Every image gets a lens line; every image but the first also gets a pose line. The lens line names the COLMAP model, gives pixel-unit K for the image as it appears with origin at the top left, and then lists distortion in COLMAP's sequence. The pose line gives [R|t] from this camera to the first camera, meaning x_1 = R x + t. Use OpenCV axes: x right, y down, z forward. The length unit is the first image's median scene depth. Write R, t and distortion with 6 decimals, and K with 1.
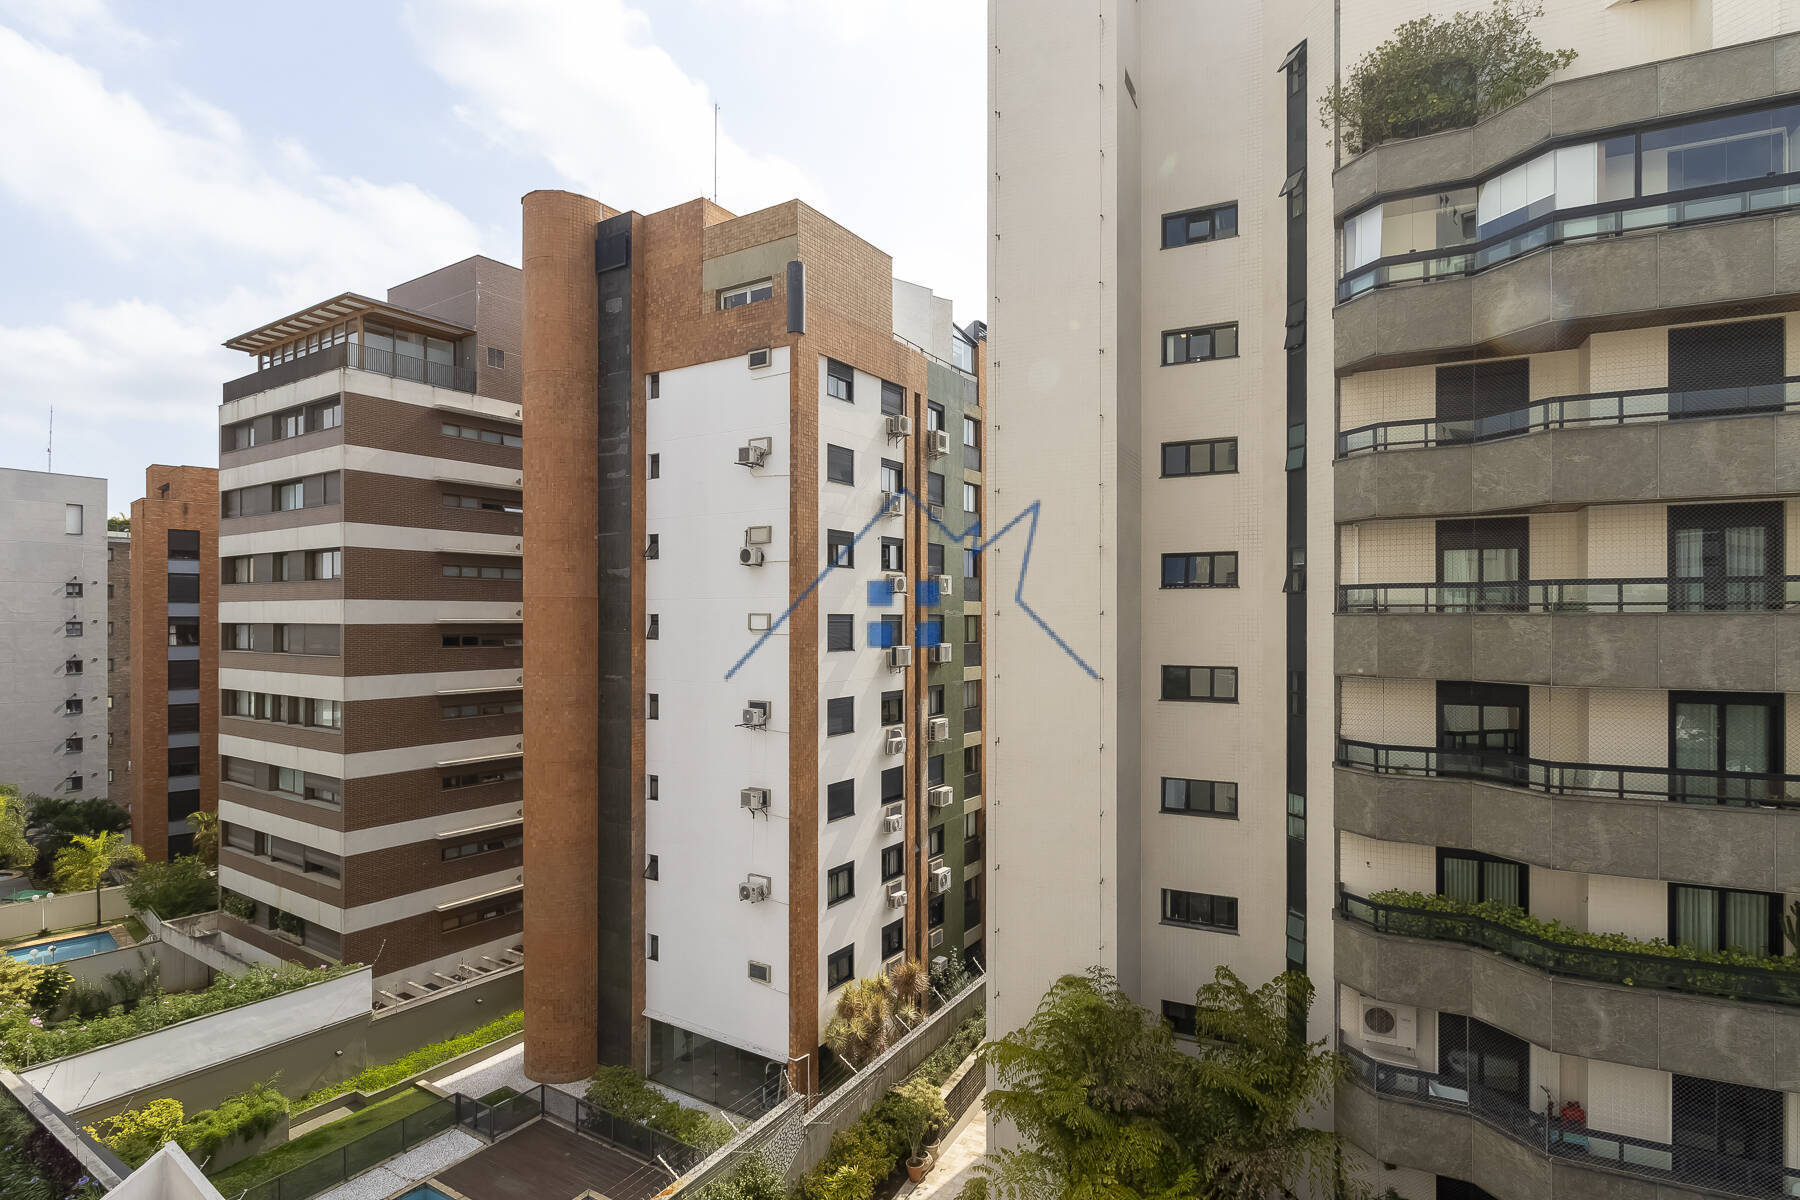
lens RADIAL K [[936.8, 0, 902.0], [0, 936.8, 608.7], [0, 0, 1]] dist [0.005684, -0.001827]
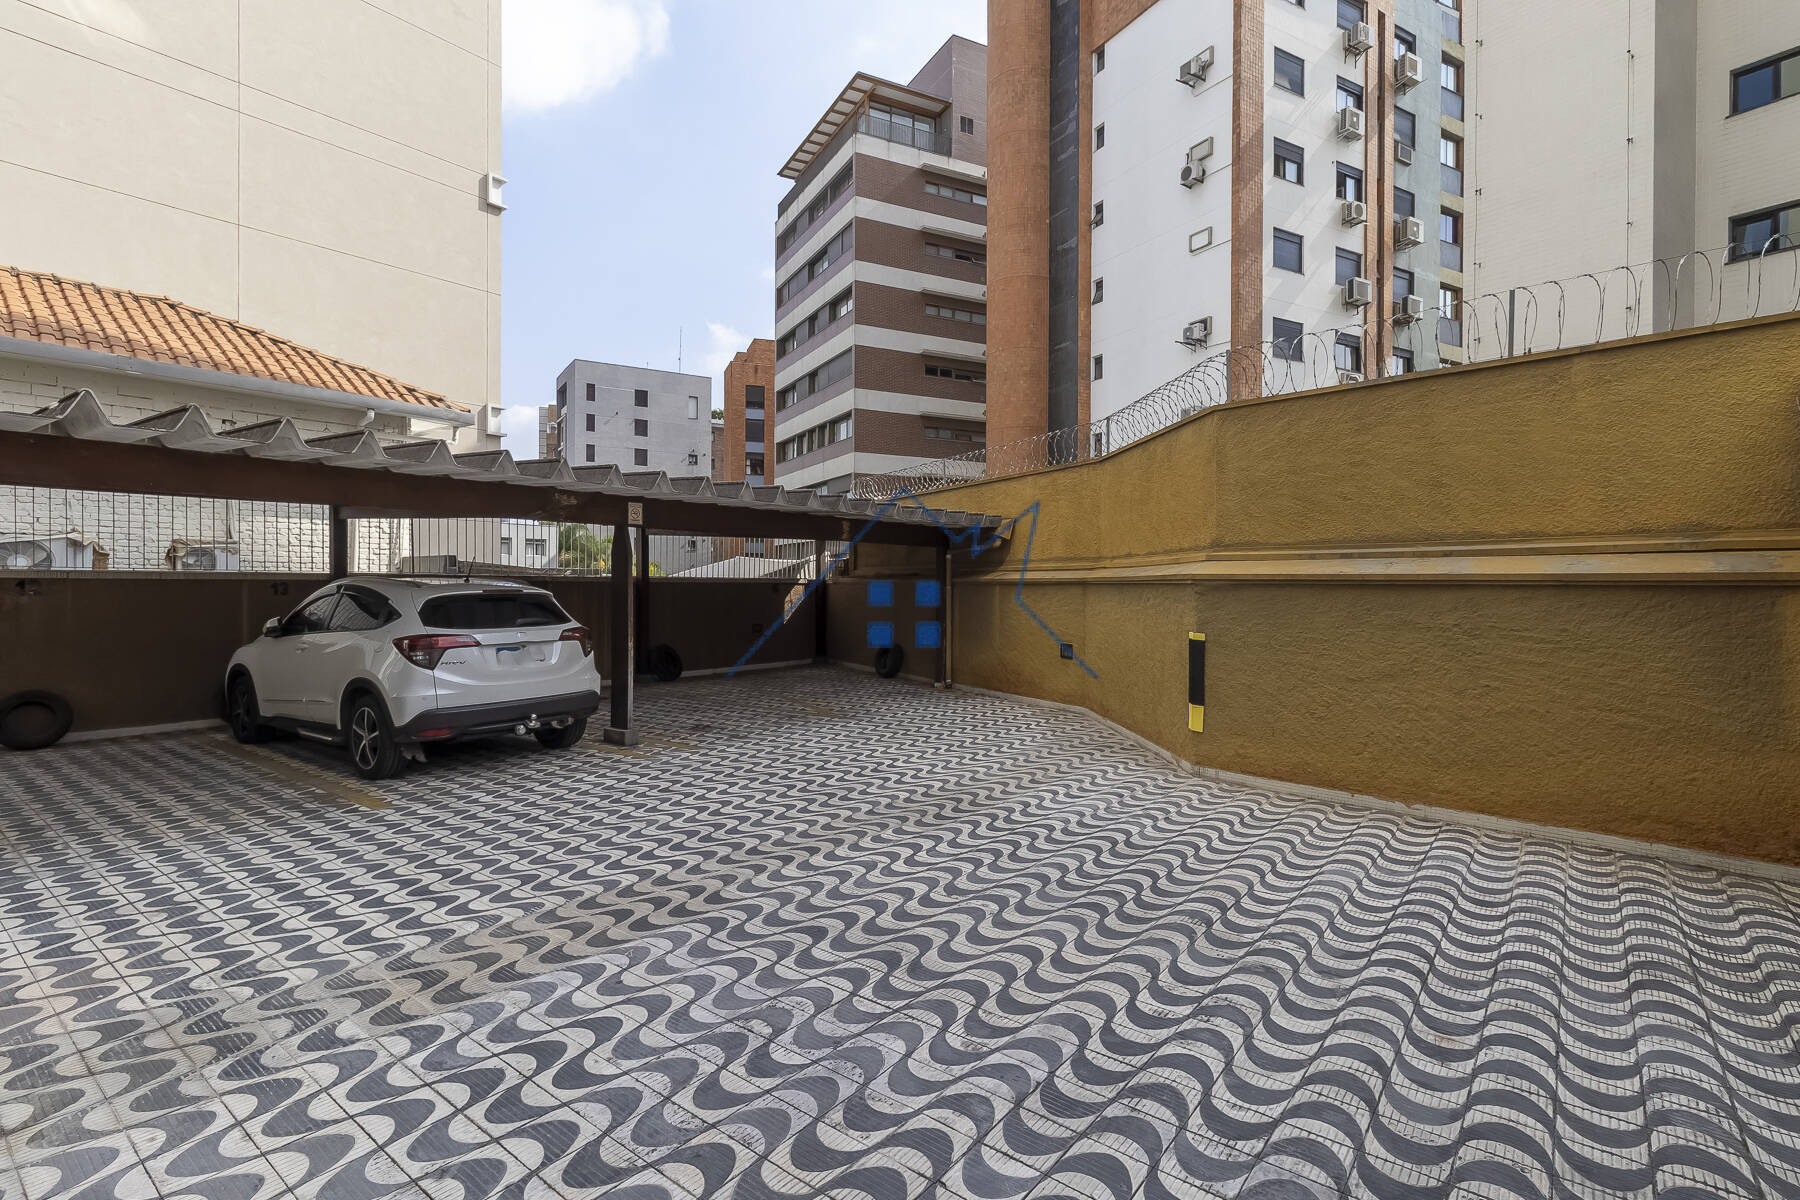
lens RADIAL K [[858.8, 0, 873.5], [0, 858.8, 595.8], [0, 0, 1]] dist [0.021910, 0.000525]
pose [[0.871240, -0.003077, -0.490847, 0.000756], [-0.002012, 0.999950, -0.009840, 0.372870], [0.490853, 0.009561, 0.871190, -0.006806]]
